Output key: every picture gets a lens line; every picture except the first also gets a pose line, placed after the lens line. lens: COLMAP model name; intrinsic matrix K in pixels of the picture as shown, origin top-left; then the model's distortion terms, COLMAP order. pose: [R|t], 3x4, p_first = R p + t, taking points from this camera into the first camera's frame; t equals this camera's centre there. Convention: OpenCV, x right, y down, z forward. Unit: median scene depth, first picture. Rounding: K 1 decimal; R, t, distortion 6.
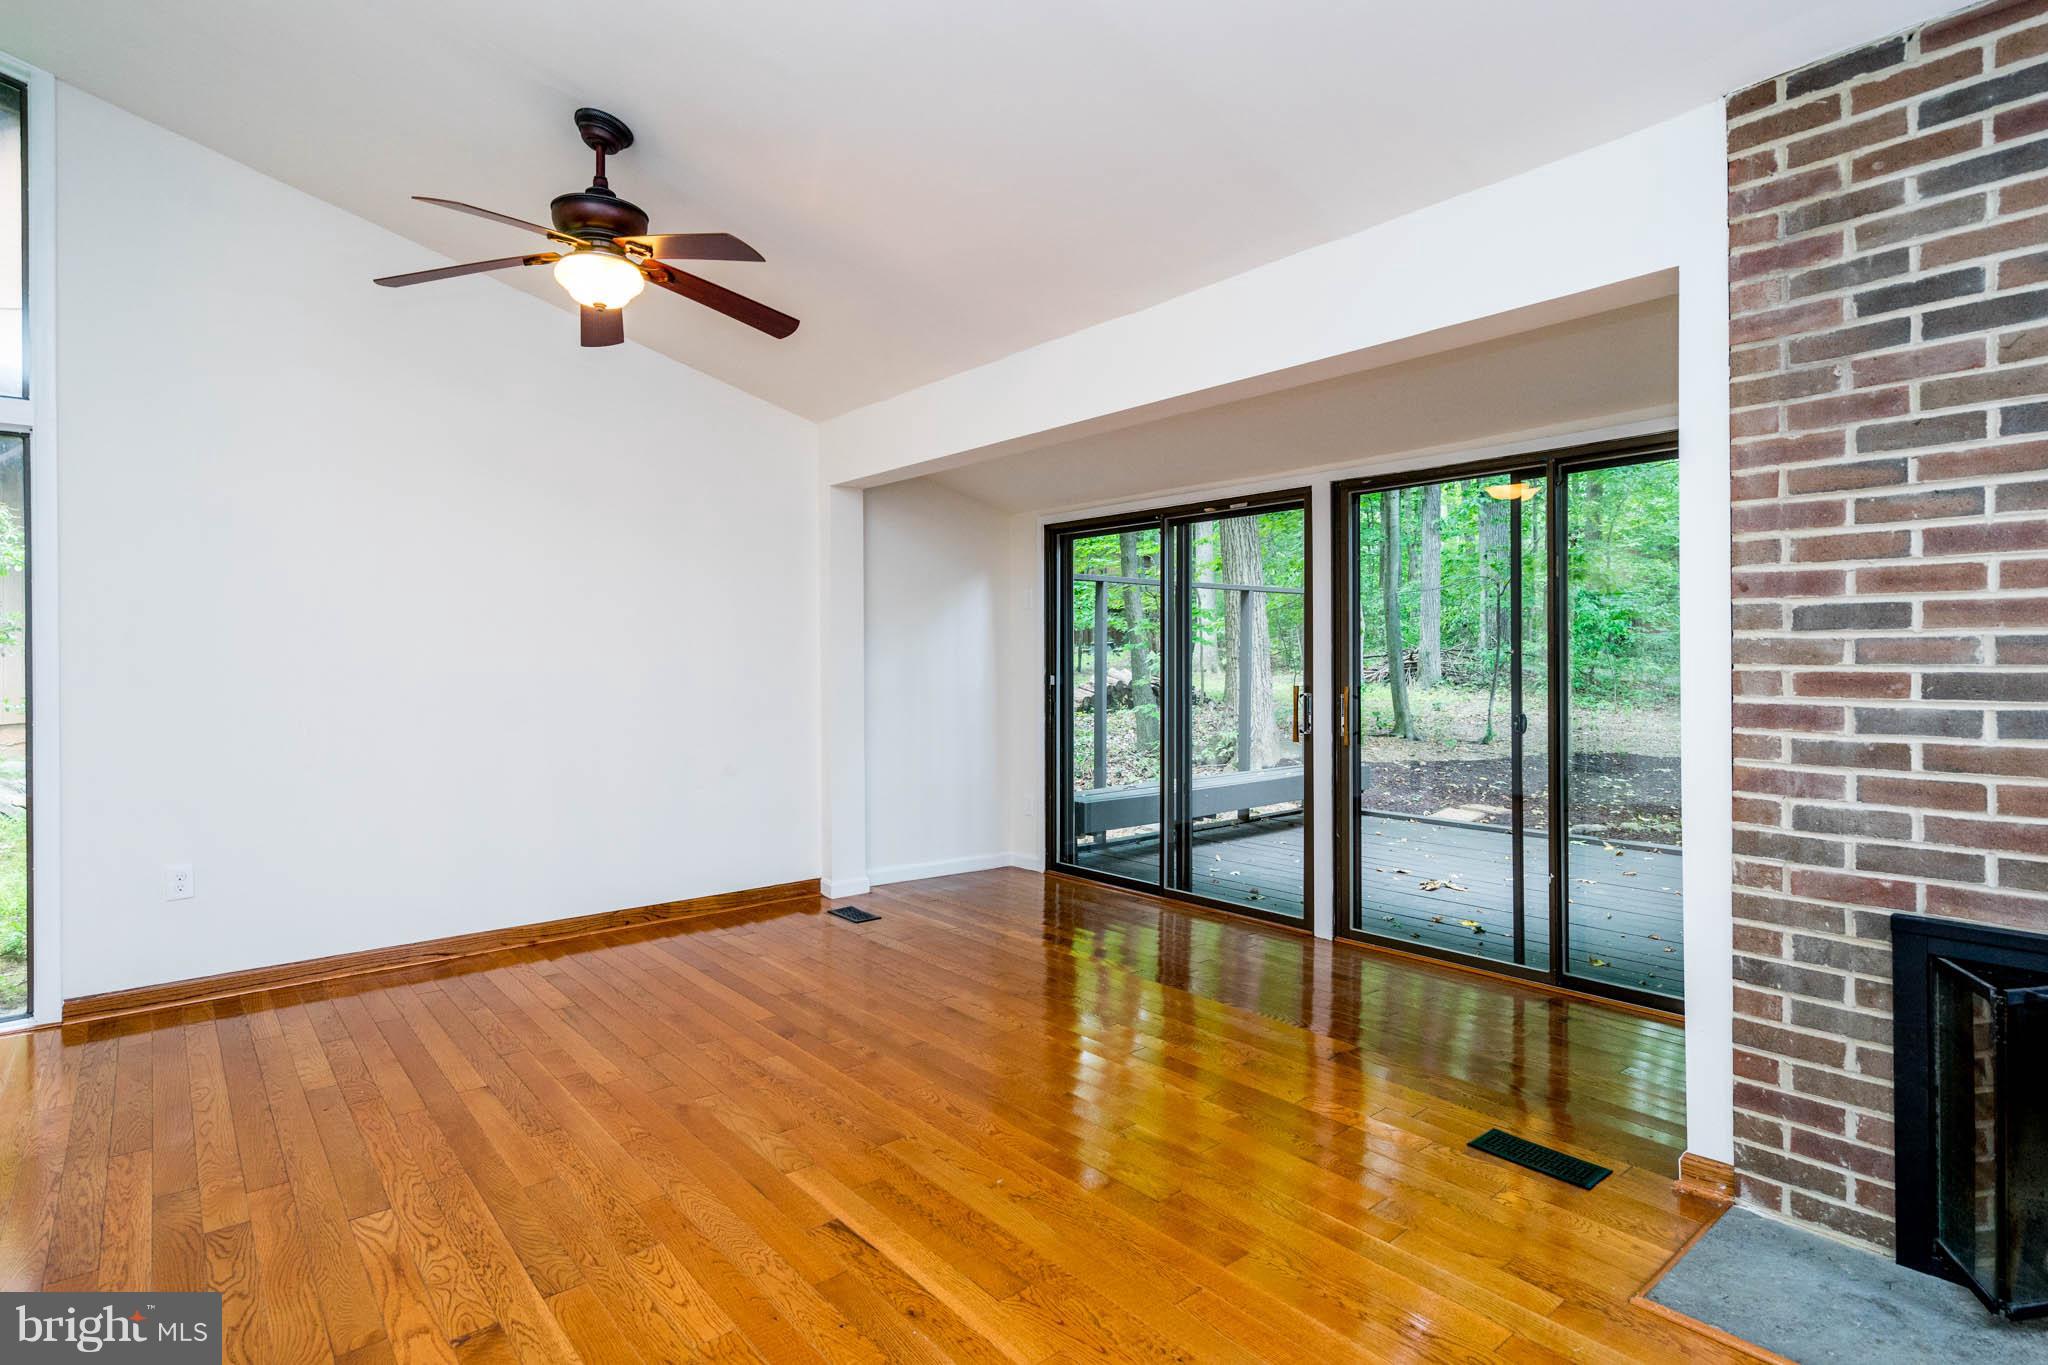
lens RADIAL K [[1042.9, 0, 1015.8], [0, 1042.9, 659.2], [0, 0, 1]] dist [0.003603, 0.000293]
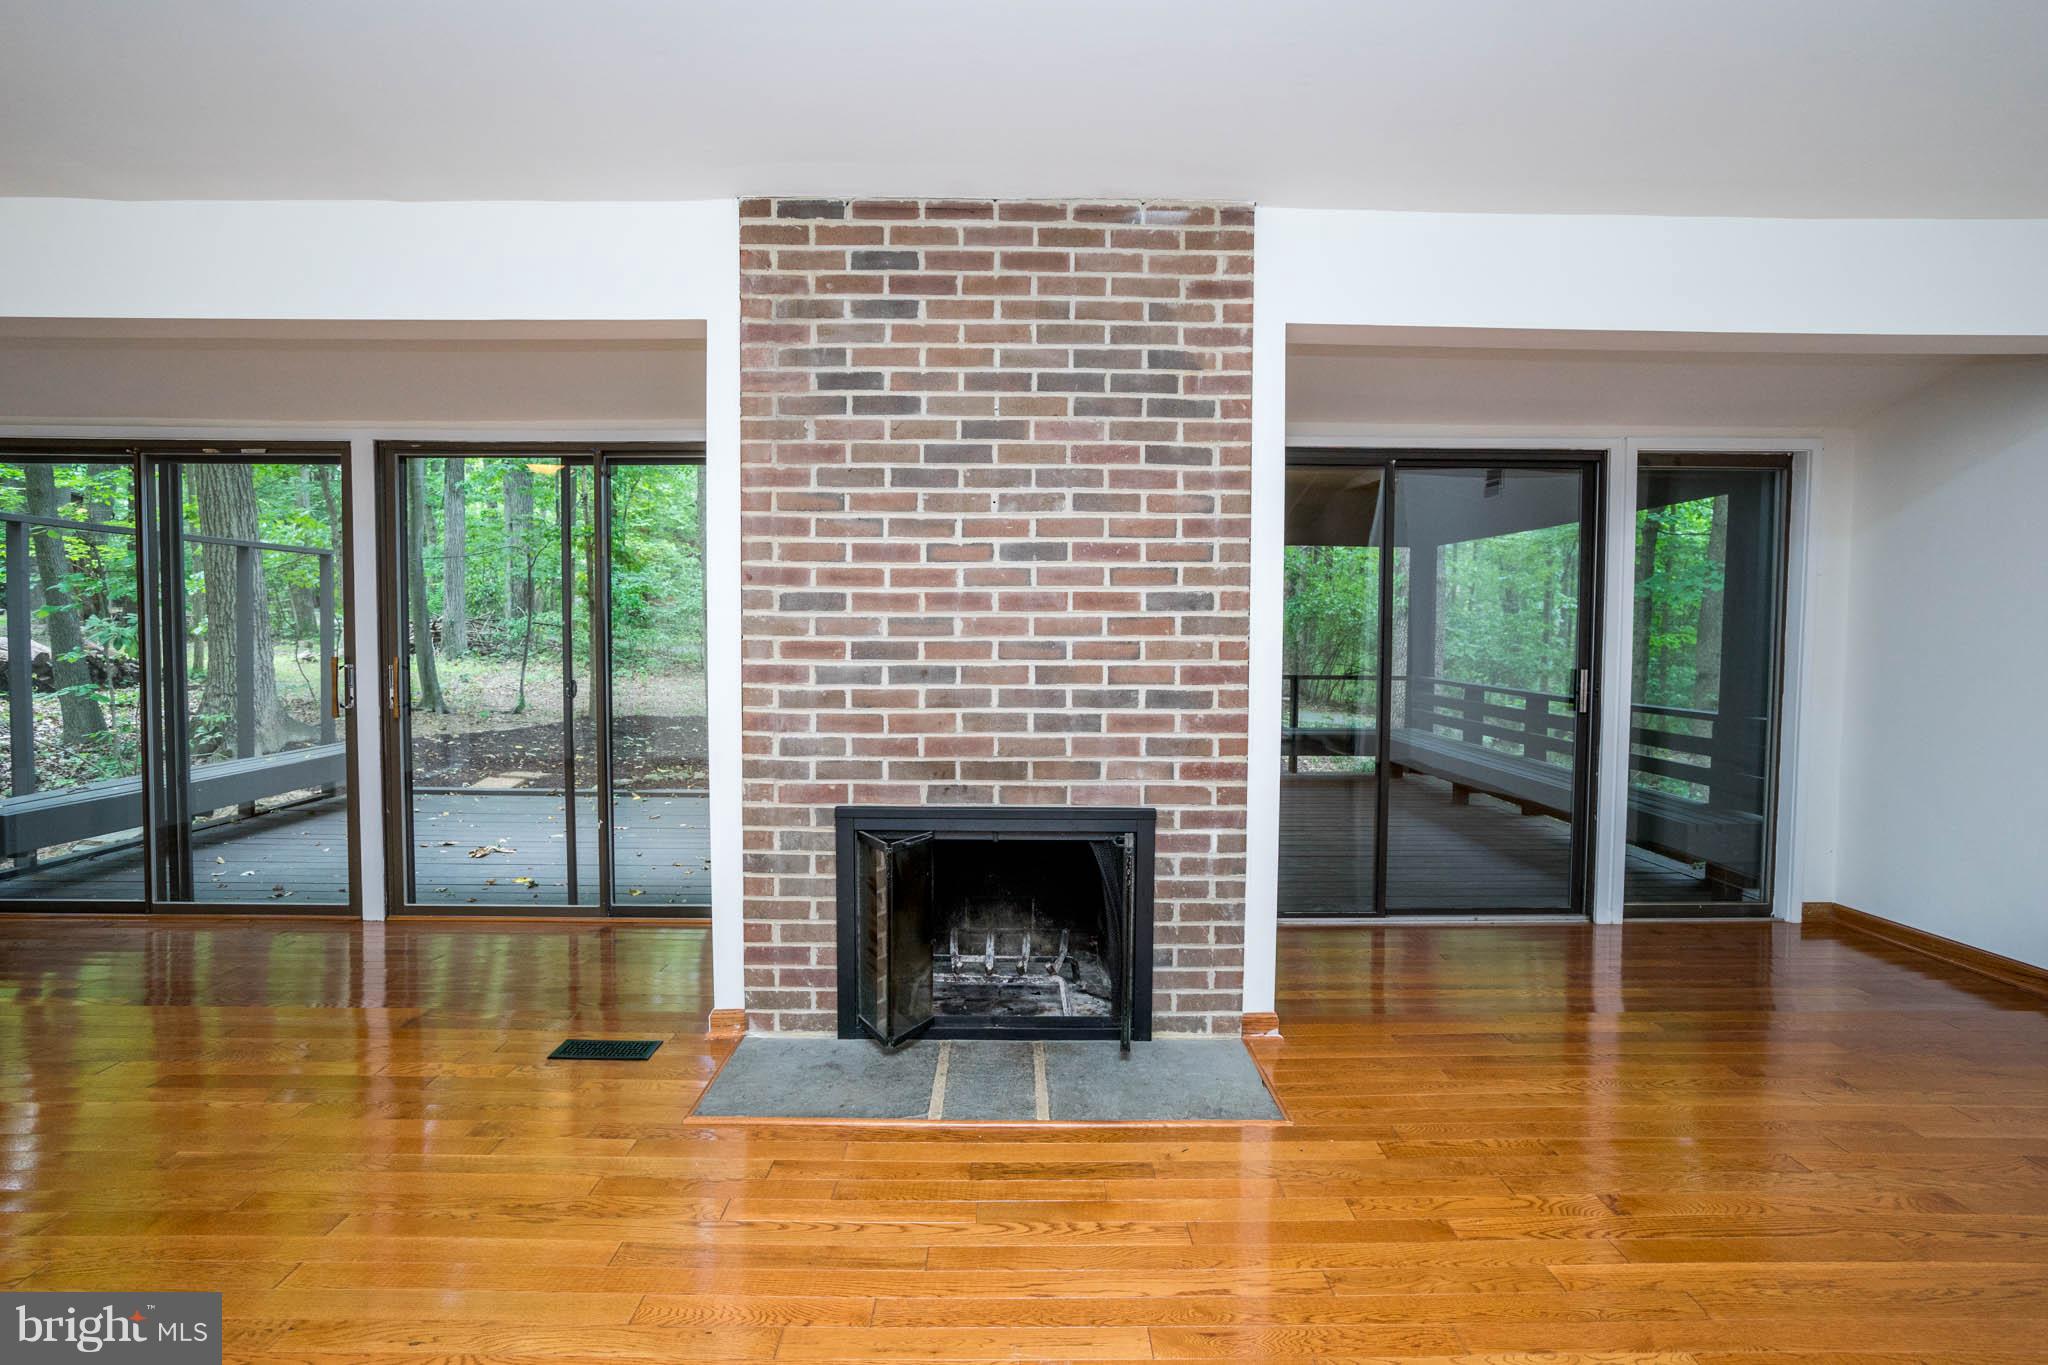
lens RADIAL K [[1076.6, 0, 1024.0], [0, 1076.6, 682.5], [0, 0, 1]] dist [-0.057883, 0.038639]
pose [[0.637108, -0.029064, 0.770227, -0.132796], [-0.009371, 0.998923, 0.045445, -0.000274], [-0.770718, -0.036171, 0.636149, -0.138096]]
